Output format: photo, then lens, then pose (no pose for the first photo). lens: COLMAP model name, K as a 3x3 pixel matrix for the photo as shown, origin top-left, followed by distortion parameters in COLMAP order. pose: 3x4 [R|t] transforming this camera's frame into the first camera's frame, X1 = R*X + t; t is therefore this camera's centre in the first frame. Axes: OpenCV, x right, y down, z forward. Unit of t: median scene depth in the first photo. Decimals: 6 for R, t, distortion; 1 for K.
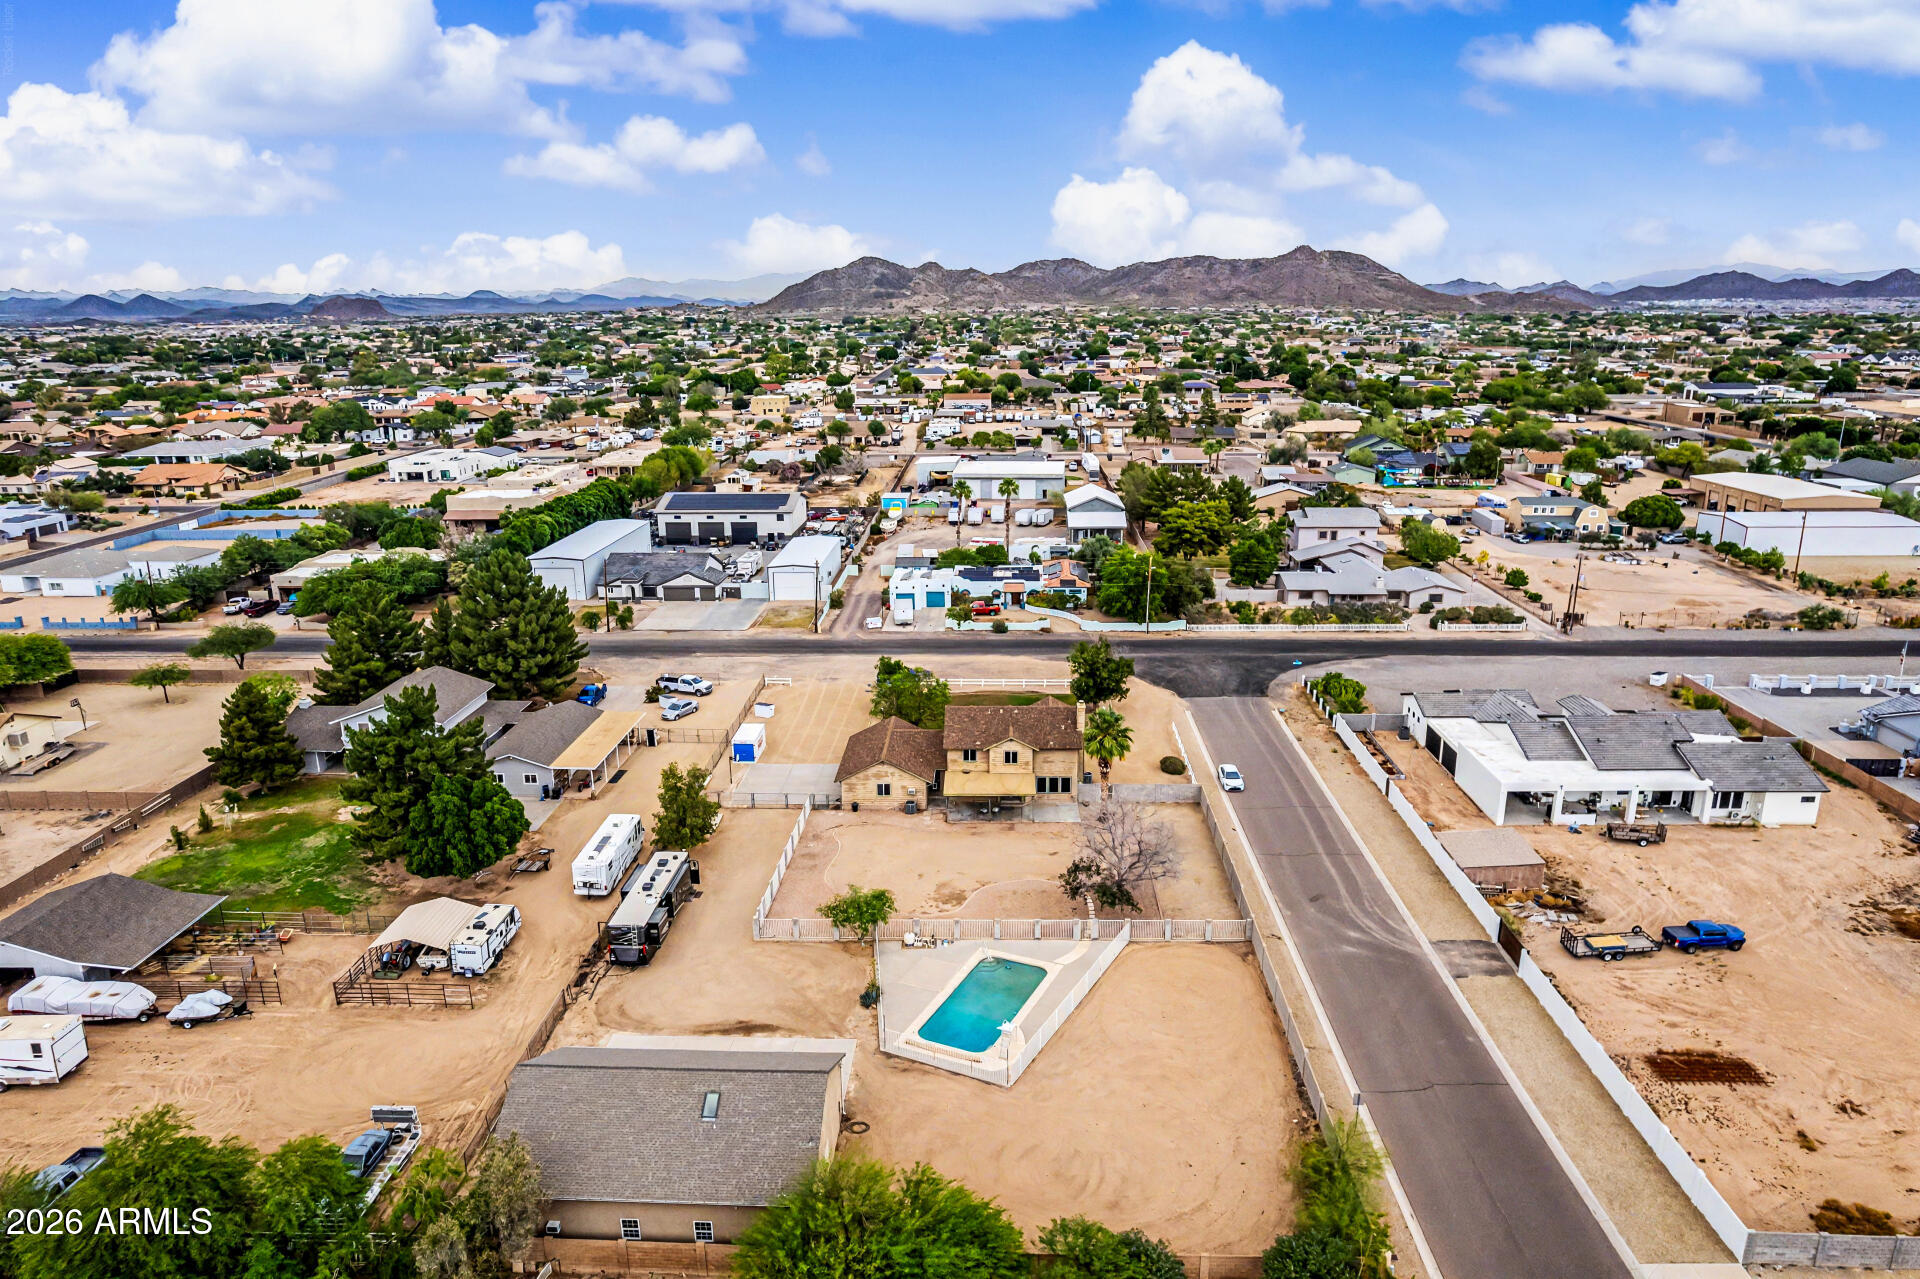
lens RADIAL K [[1224.7, 0, 964.1], [0, 1224.7, 652.3], [0, 0, 1]] dist [-0.070334, 0.060717]
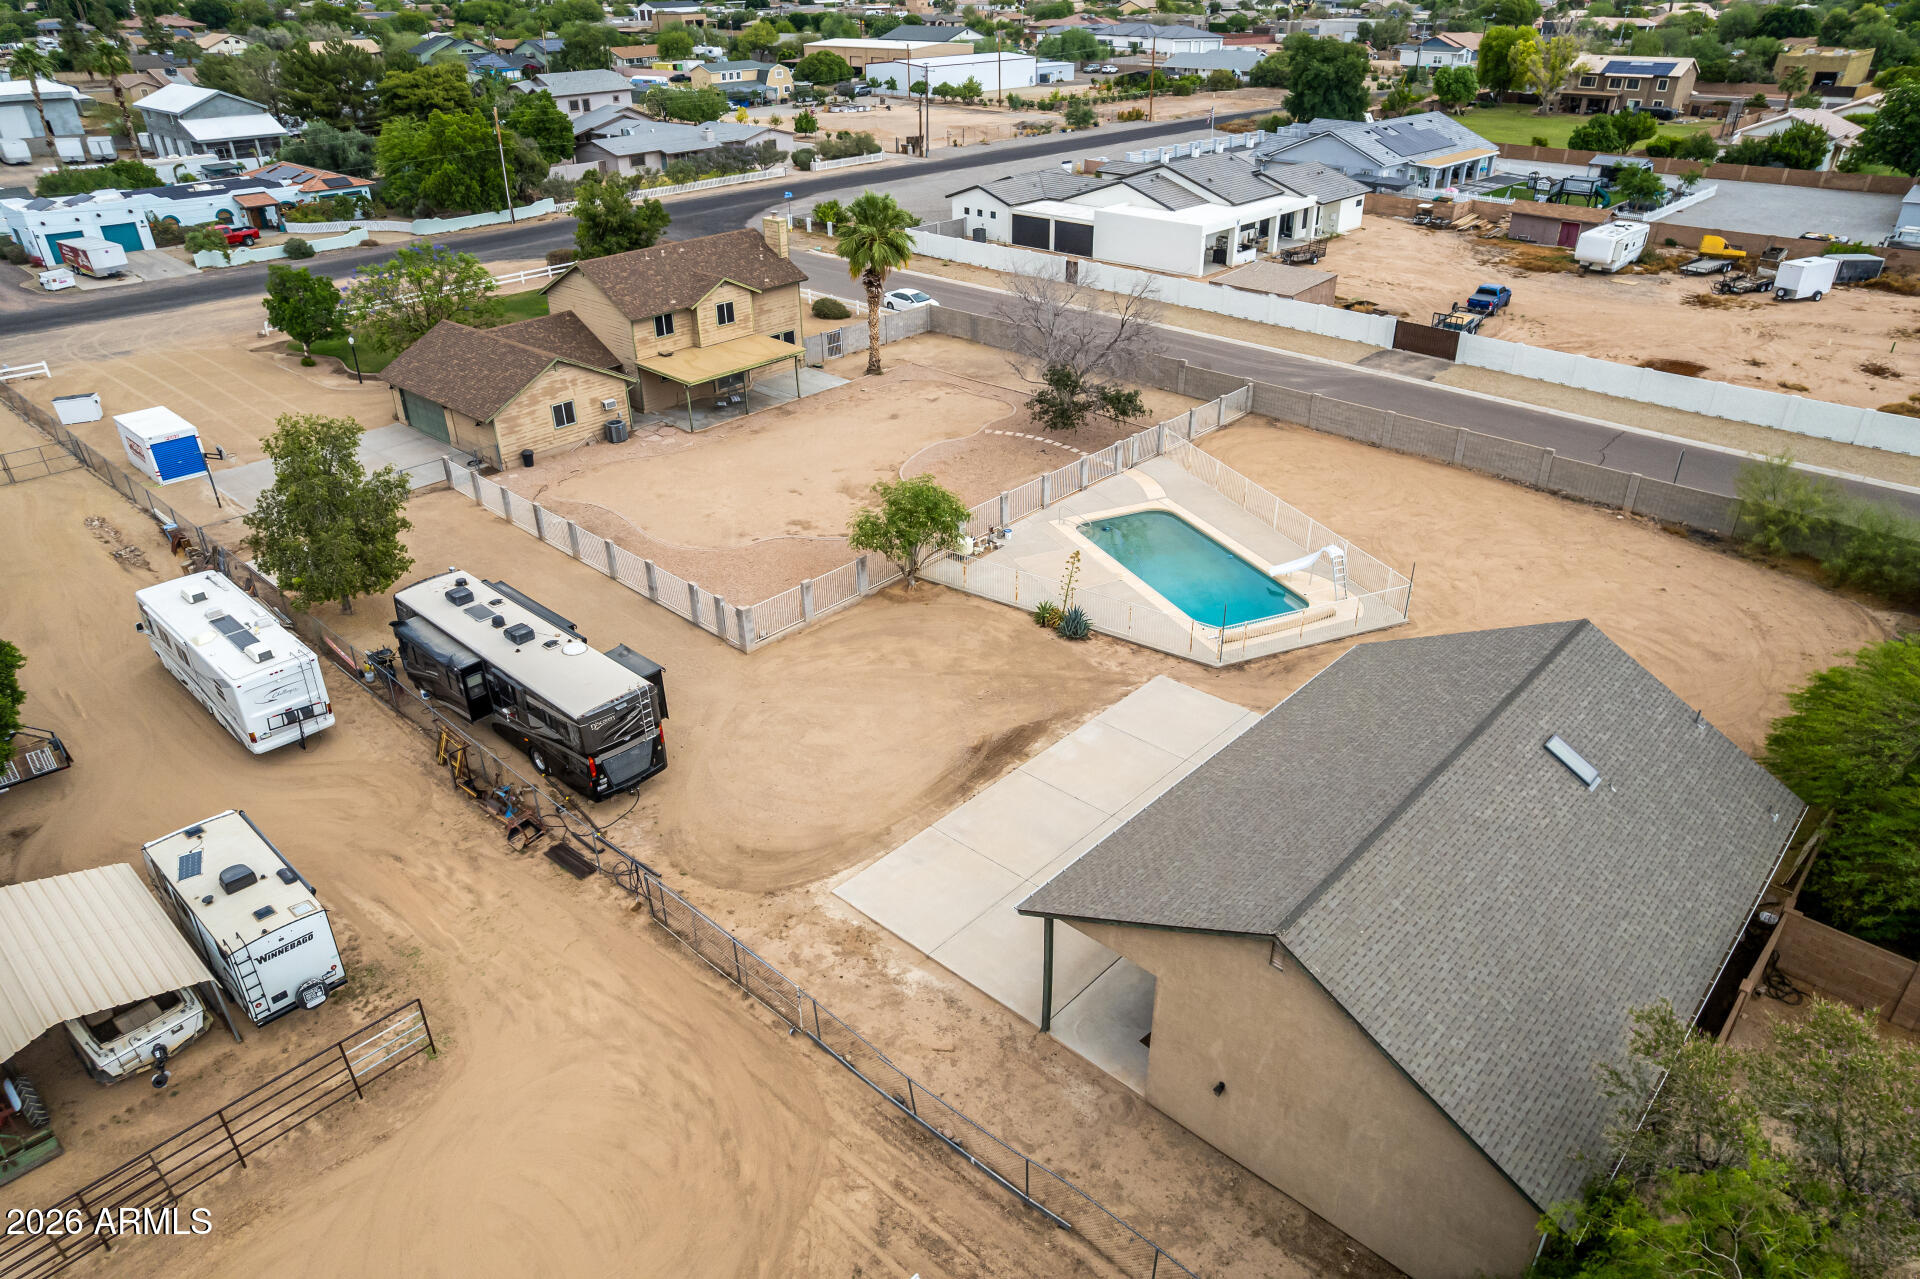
lens RADIAL K [[1224.7, 0, 964.1], [0, 1224.7, 652.3], [0, 0, 1]] dist [-0.070334, 0.060717]
pose [[0.652360, -0.372620, 0.659985, -0.305429], [0.210691, 0.925633, 0.314344, 0.064909], [-0.728035, -0.066012, 0.682354, 0.399257]]
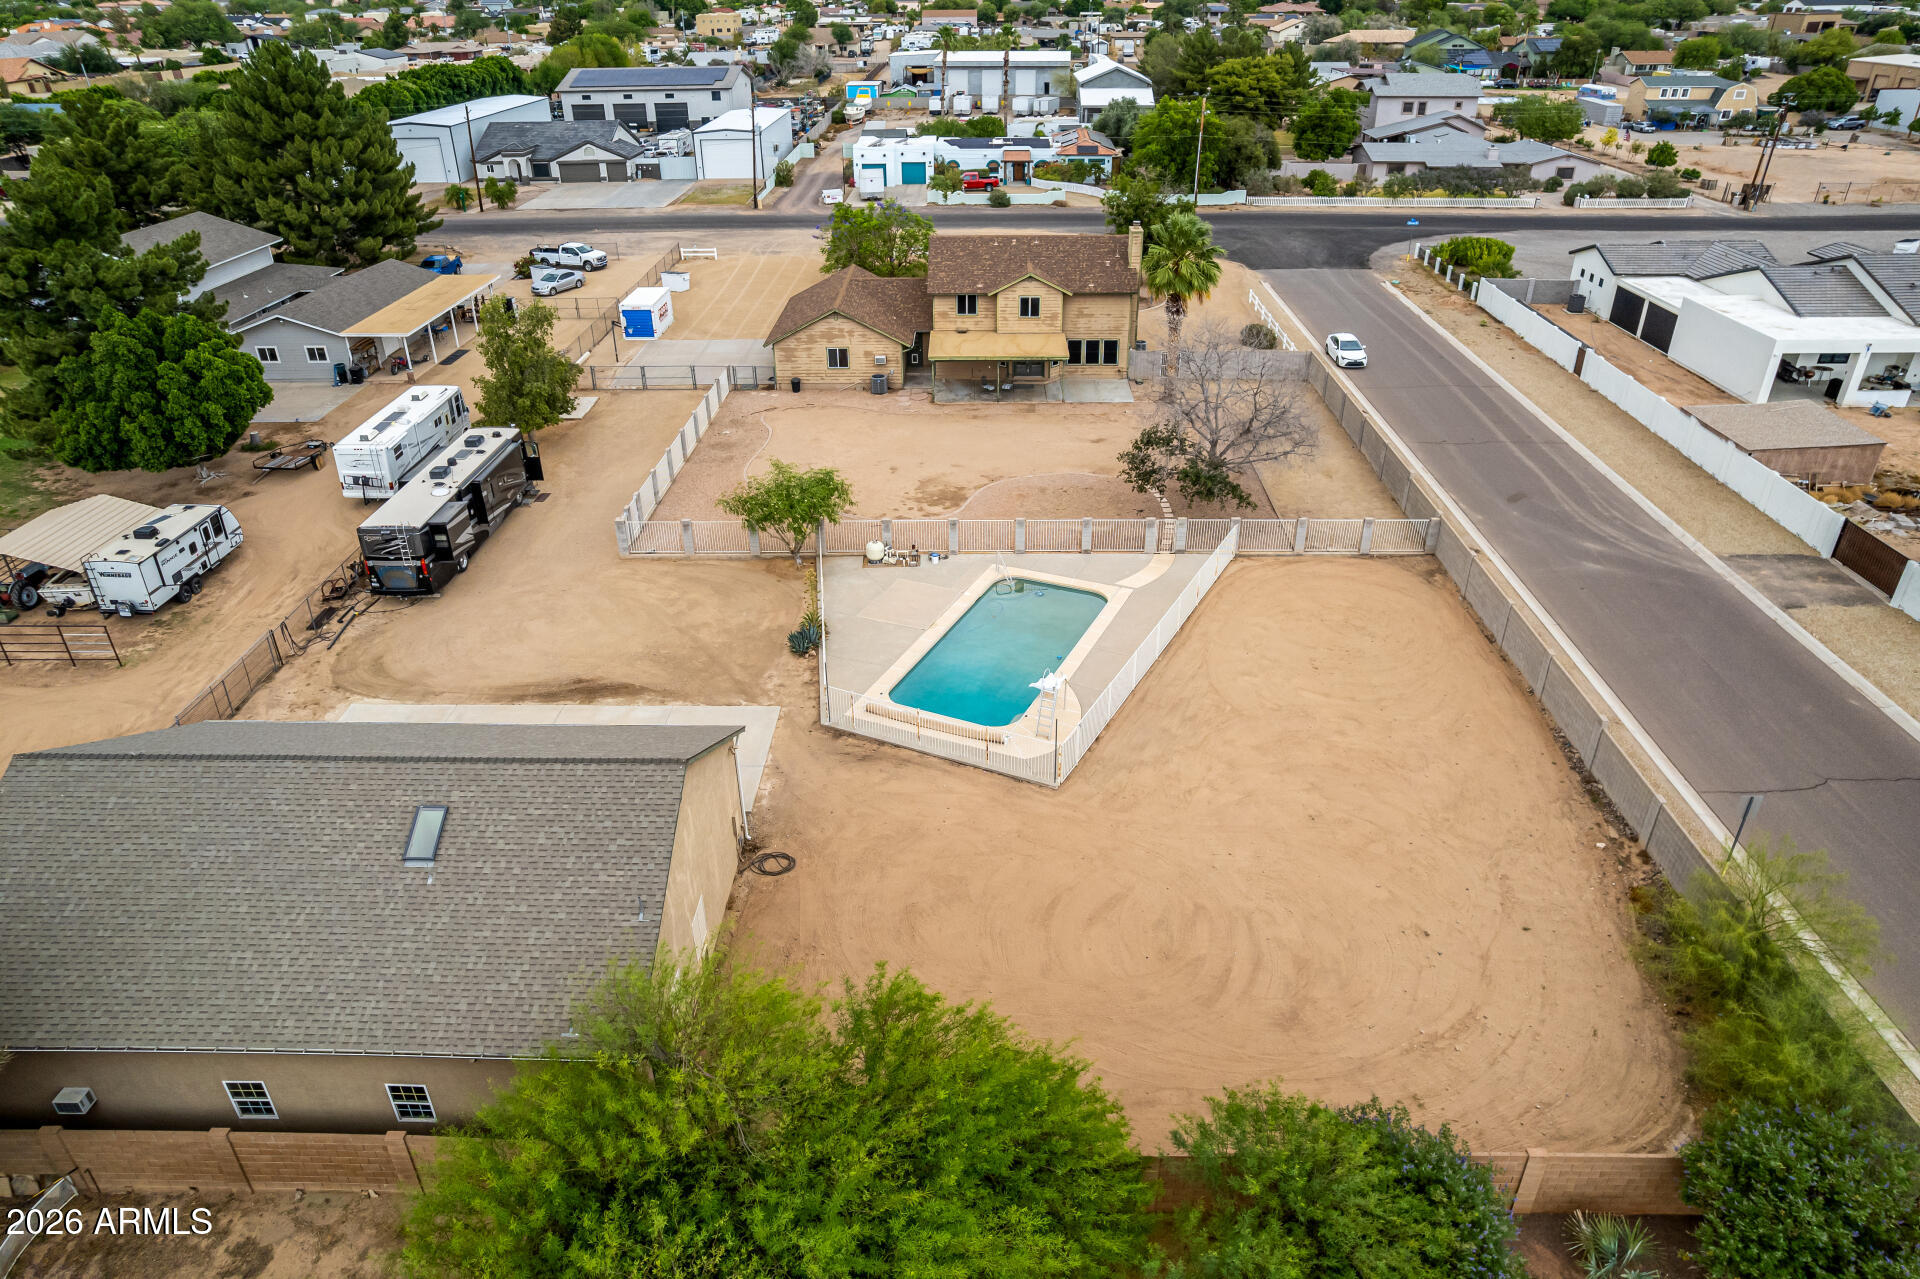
lens RADIAL K [[1224.7, 0, 964.1], [0, 1224.7, 652.3], [0, 0, 1]] dist [-0.070334, 0.060717]
pose [[0.999877, -0.006133, 0.014424, -0.006573], [0.002524, 0.971263, 0.237997, 0.093689], [-0.015469, -0.237931, 0.971159, 0.267782]]
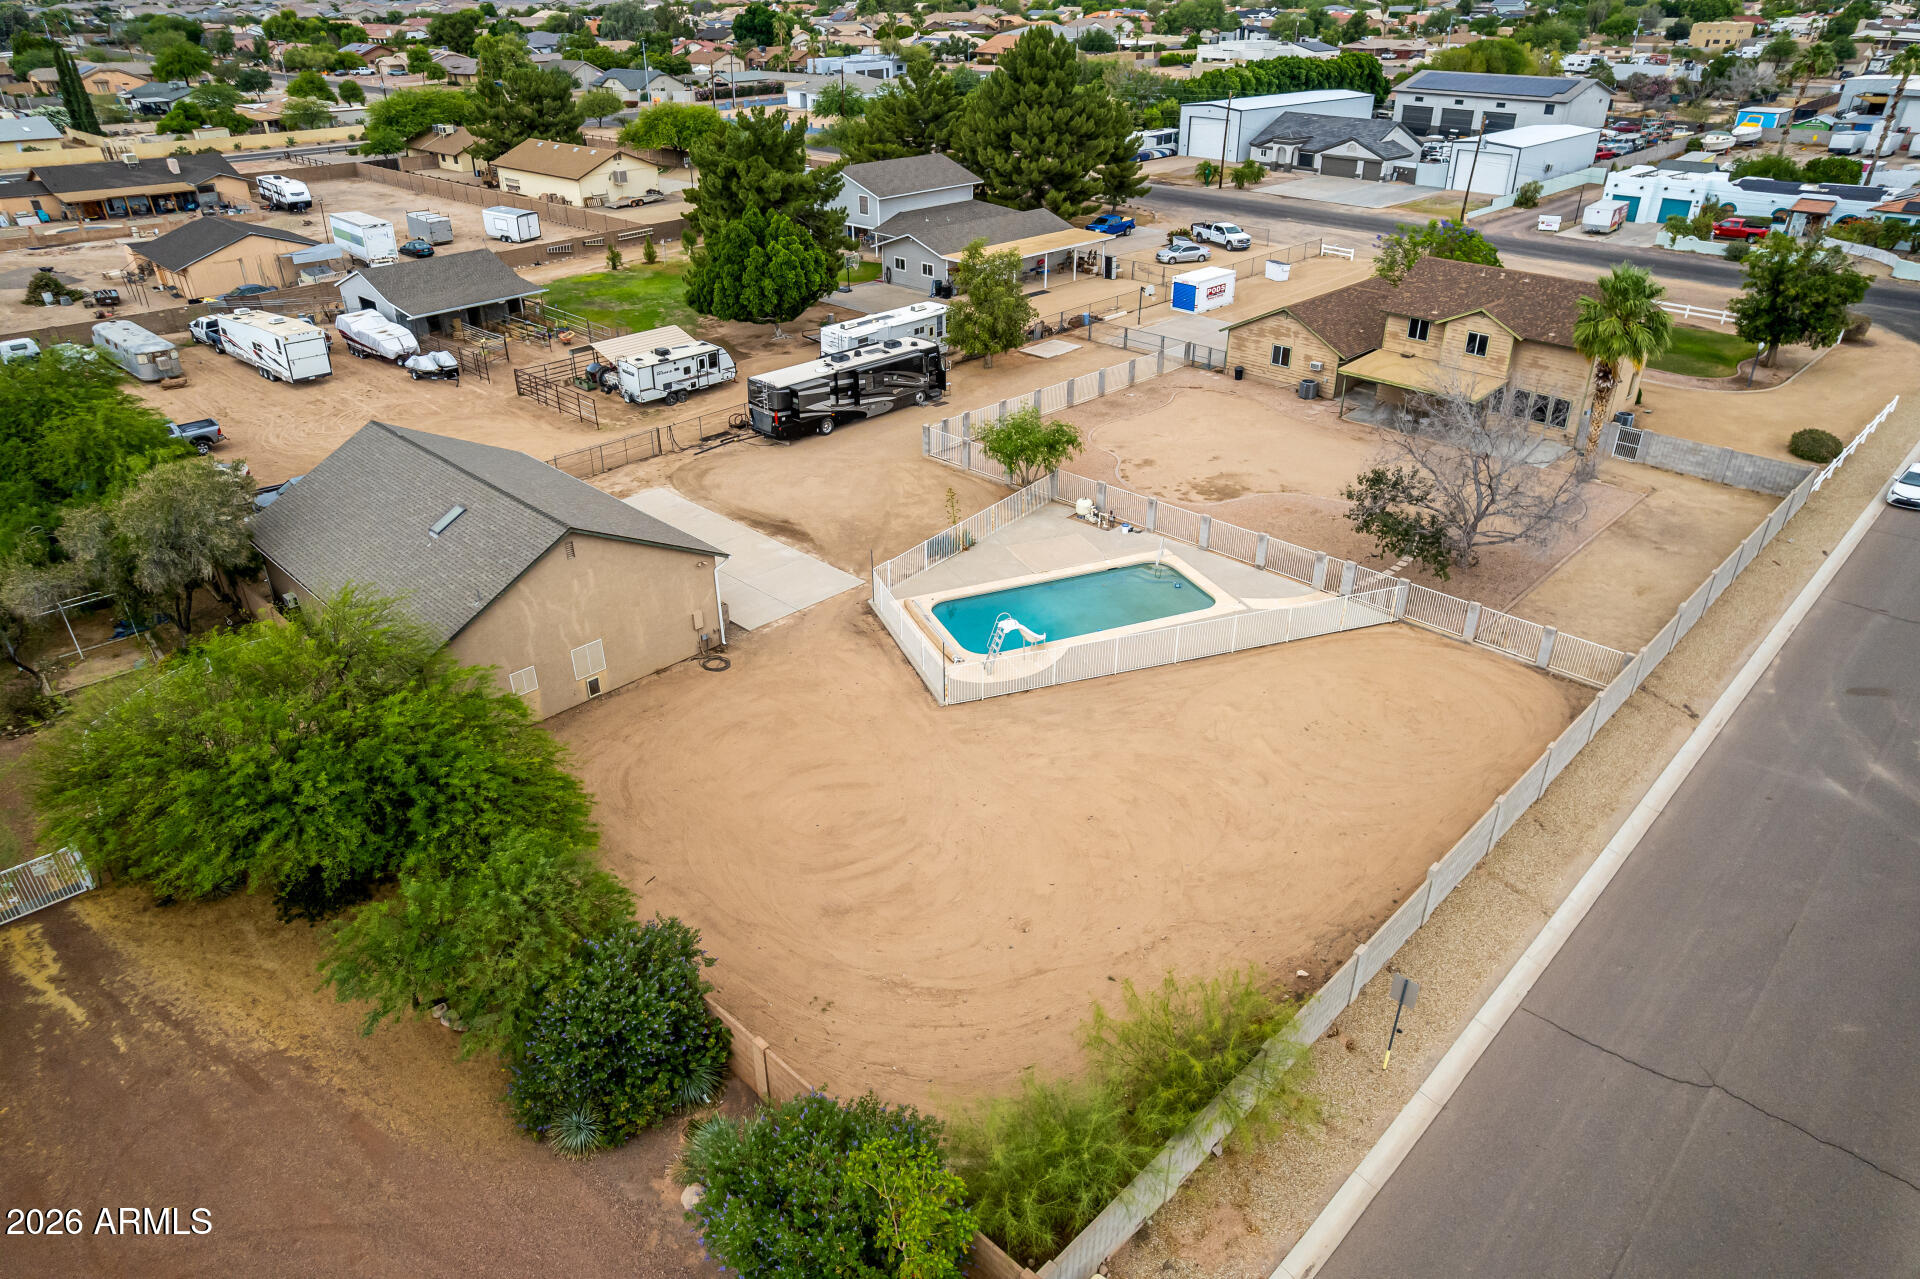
lens RADIAL K [[1224.7, 0, 964.1], [0, 1224.7, 652.3], [0, 0, 1]] dist [-0.070334, 0.060717]
pose [[0.741996, 0.336084, -0.580077, 0.213285], [-0.187975, 0.934853, 0.301188, 0.081645], [0.643511, -0.114440, 0.756833, 0.302145]]
